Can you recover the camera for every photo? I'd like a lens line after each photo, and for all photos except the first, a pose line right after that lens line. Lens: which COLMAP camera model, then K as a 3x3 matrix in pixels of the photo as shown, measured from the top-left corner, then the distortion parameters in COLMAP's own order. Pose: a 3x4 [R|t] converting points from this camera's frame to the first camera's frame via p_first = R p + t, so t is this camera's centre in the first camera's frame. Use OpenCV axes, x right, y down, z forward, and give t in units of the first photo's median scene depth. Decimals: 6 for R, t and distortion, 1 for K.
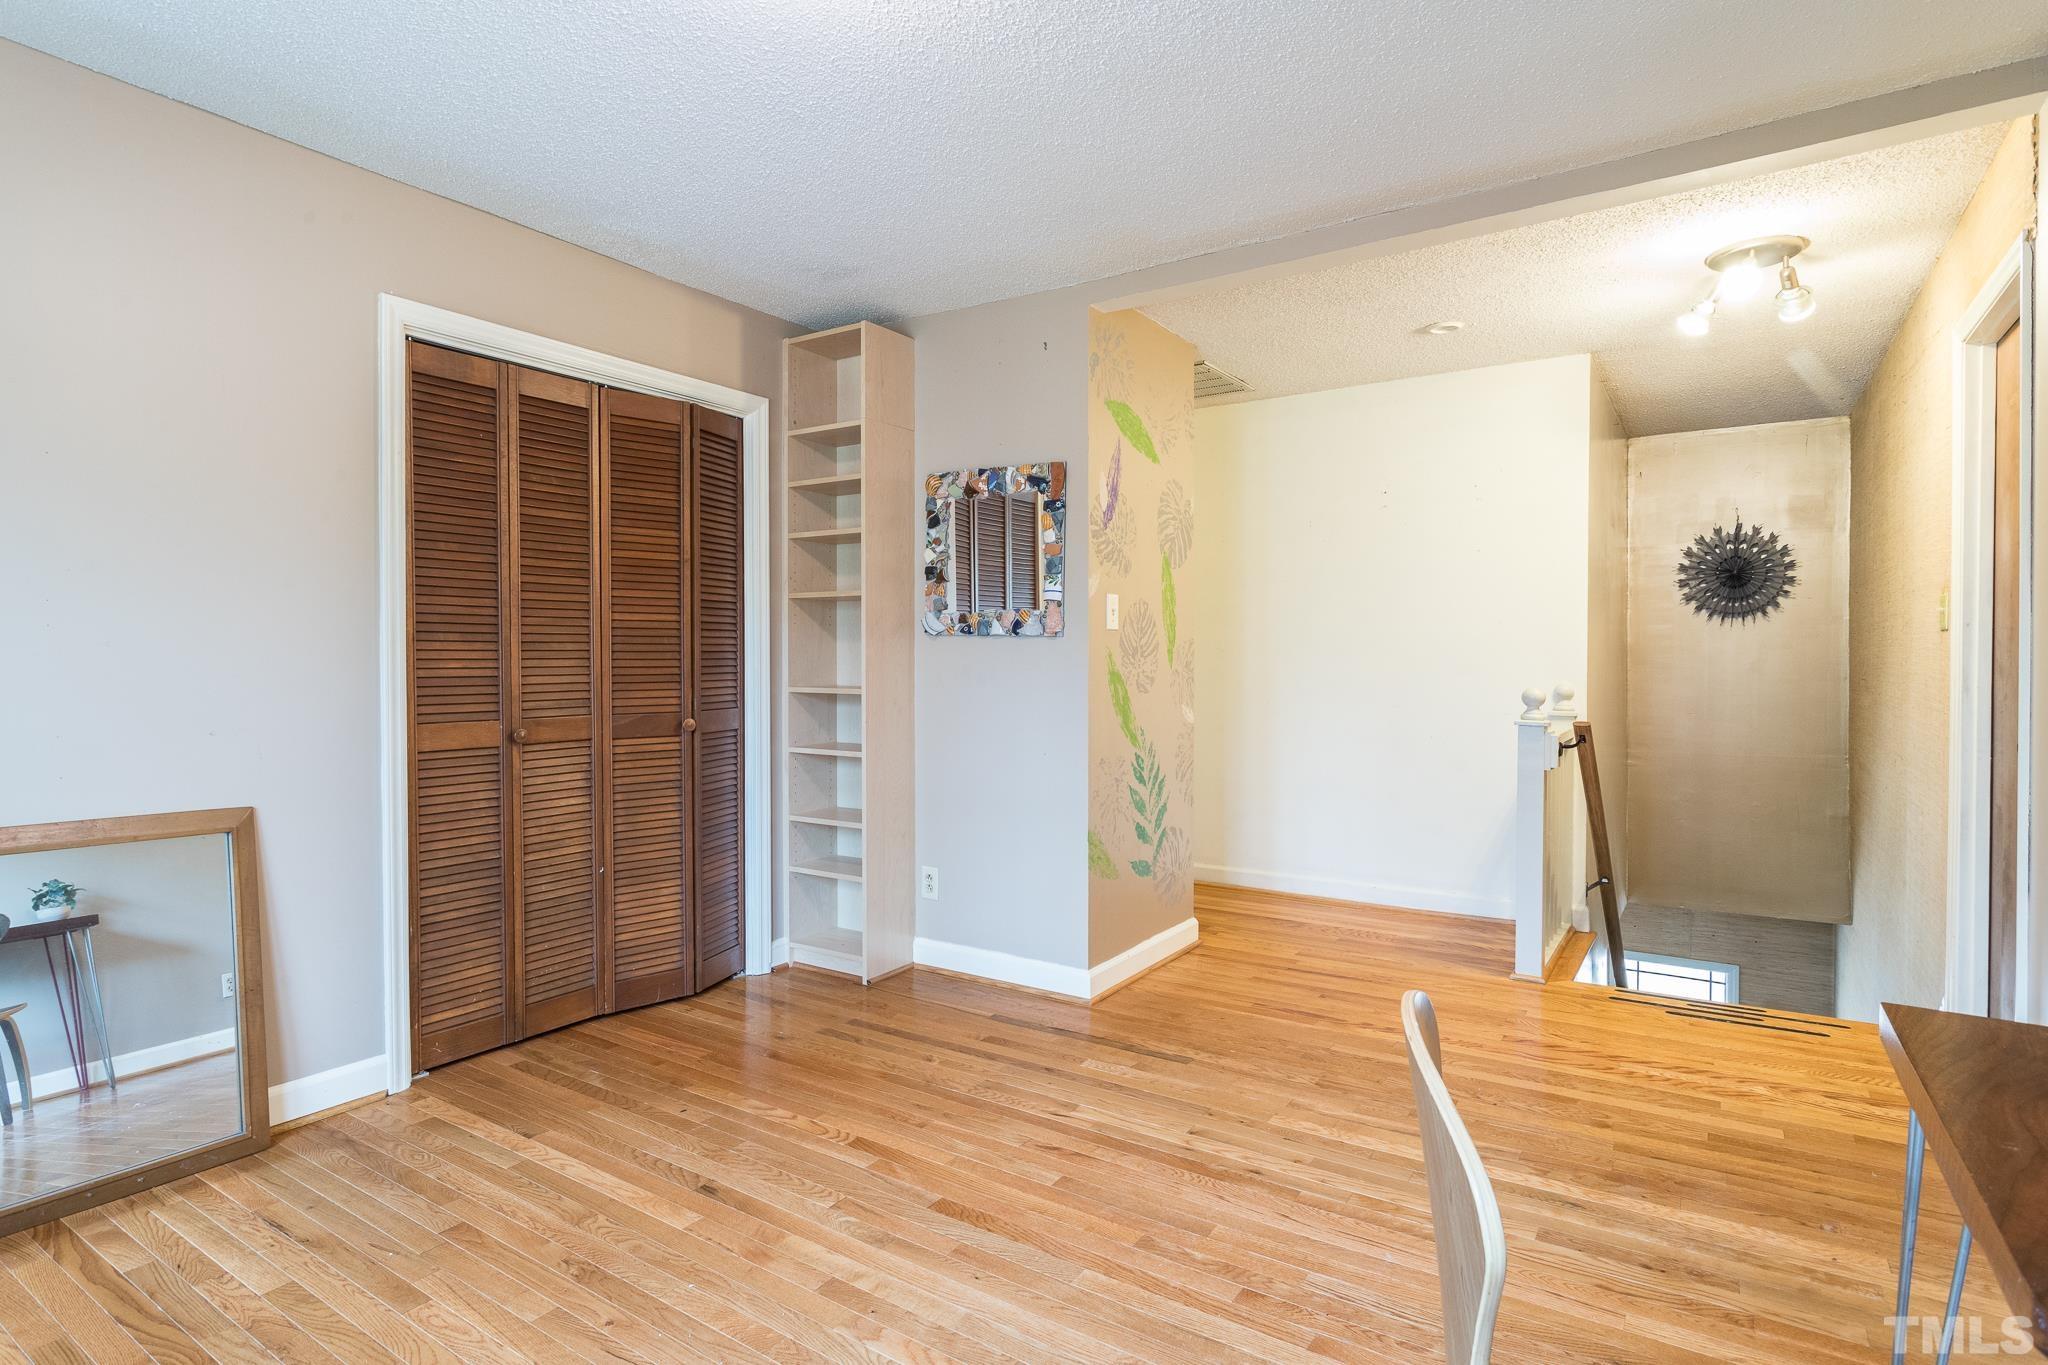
lens RADIAL K [[1055.9, 0, 1023.9], [0, 1055.9, 685.2], [0, 0, 1]] dist [-0.003574, 0.000212]
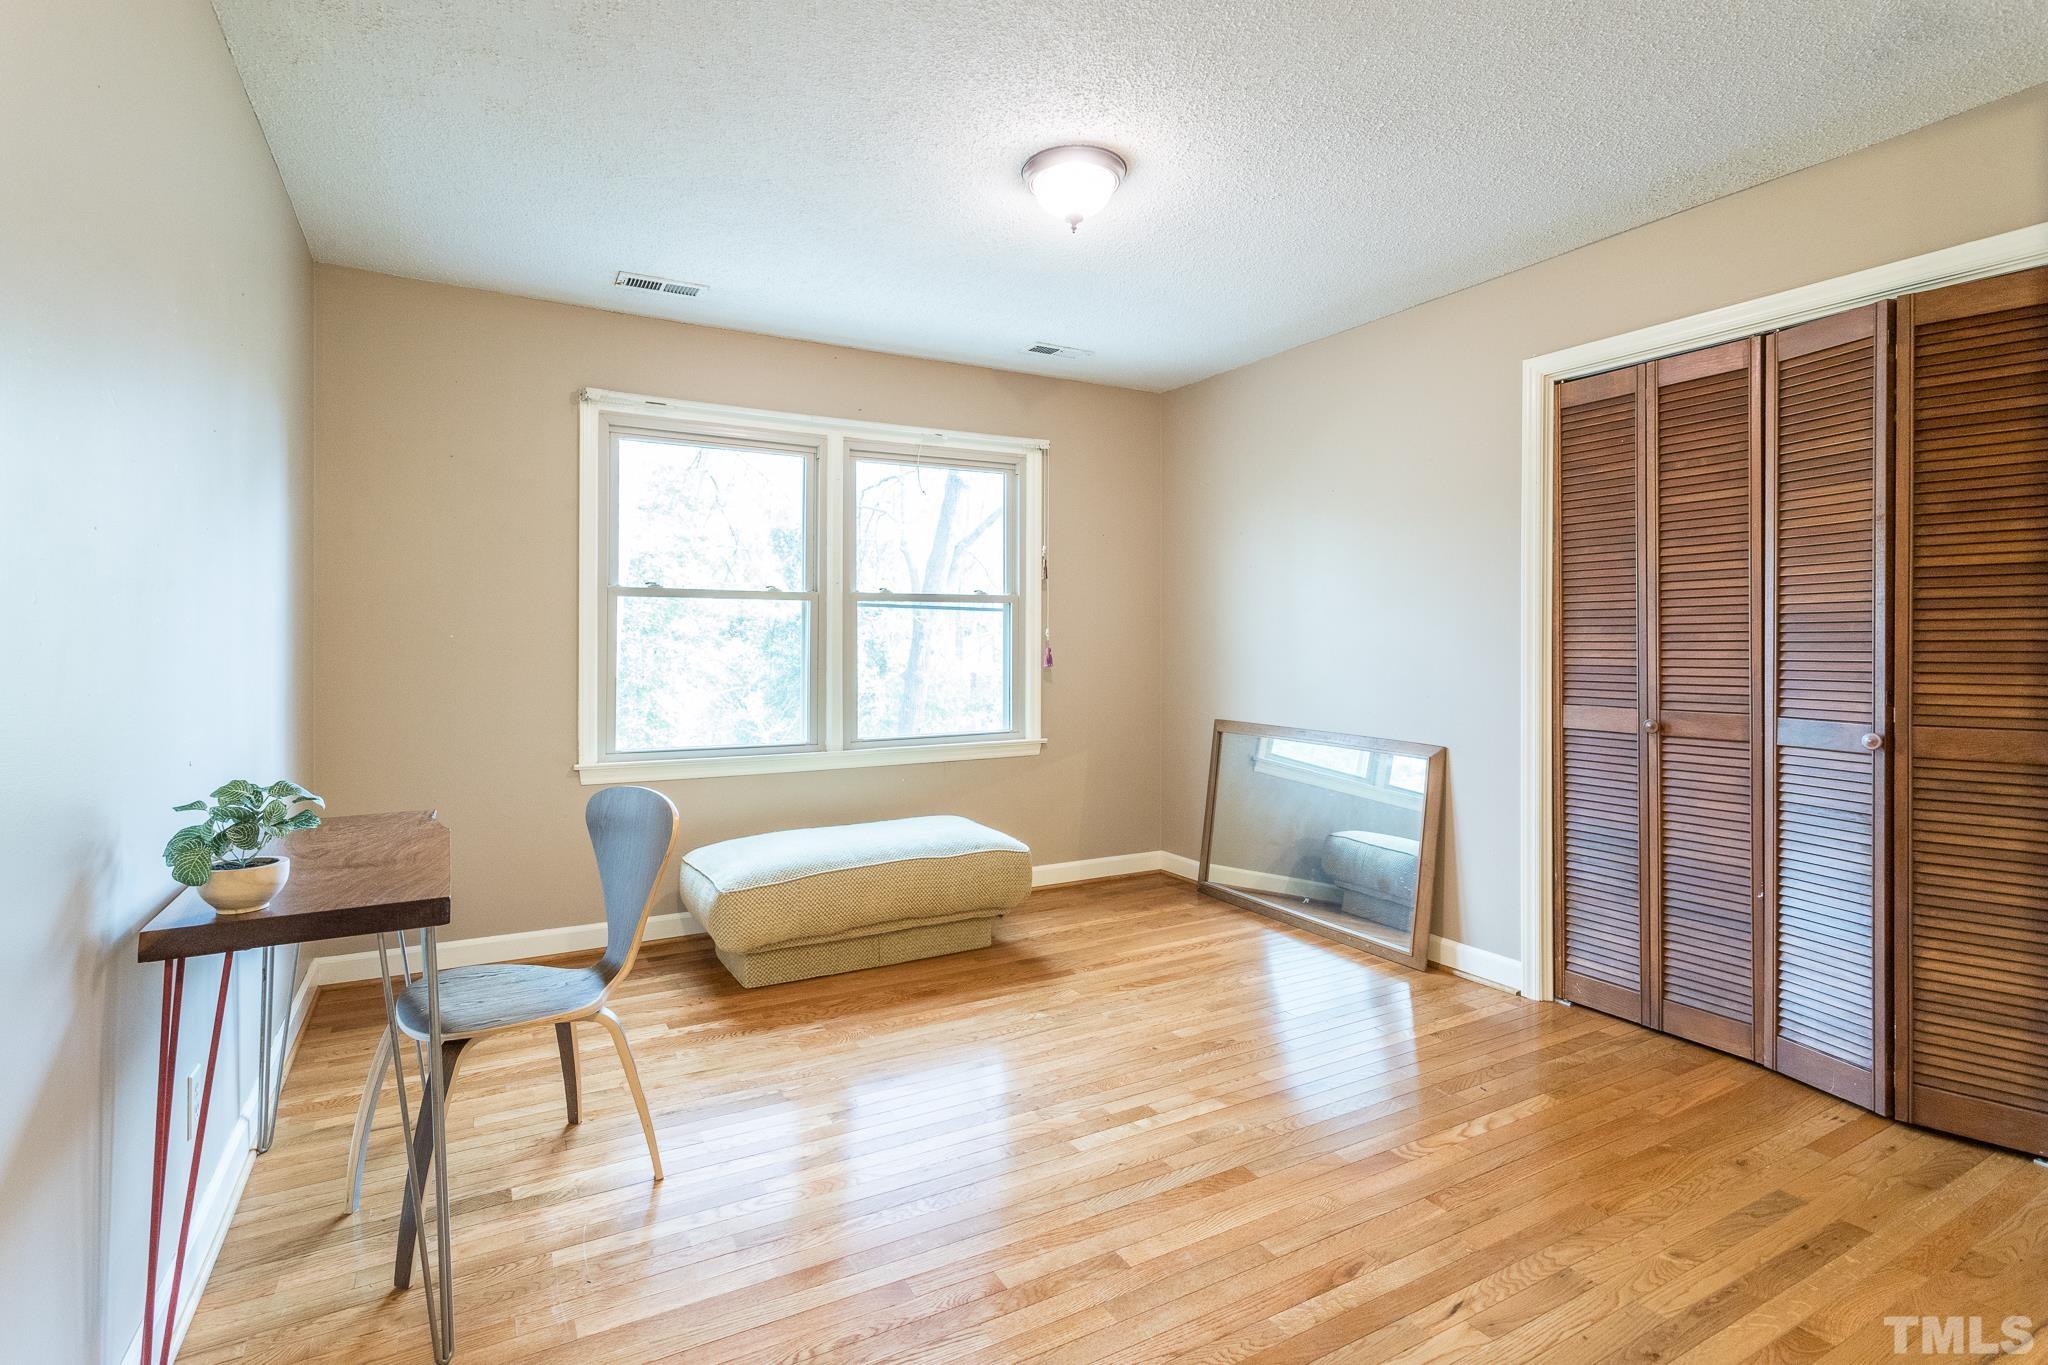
lens RADIAL K [[992.1, 0, 1019.7], [0, 992.1, 665.0], [0, 0, 1]] dist [0.002264, 0.001296]
pose [[-0.457656, 0.019923, -0.888906, 0.658829], [-0.023635, 0.999123, 0.034562, -0.029759], [0.888815, 0.036827, -0.456784, 0.913296]]
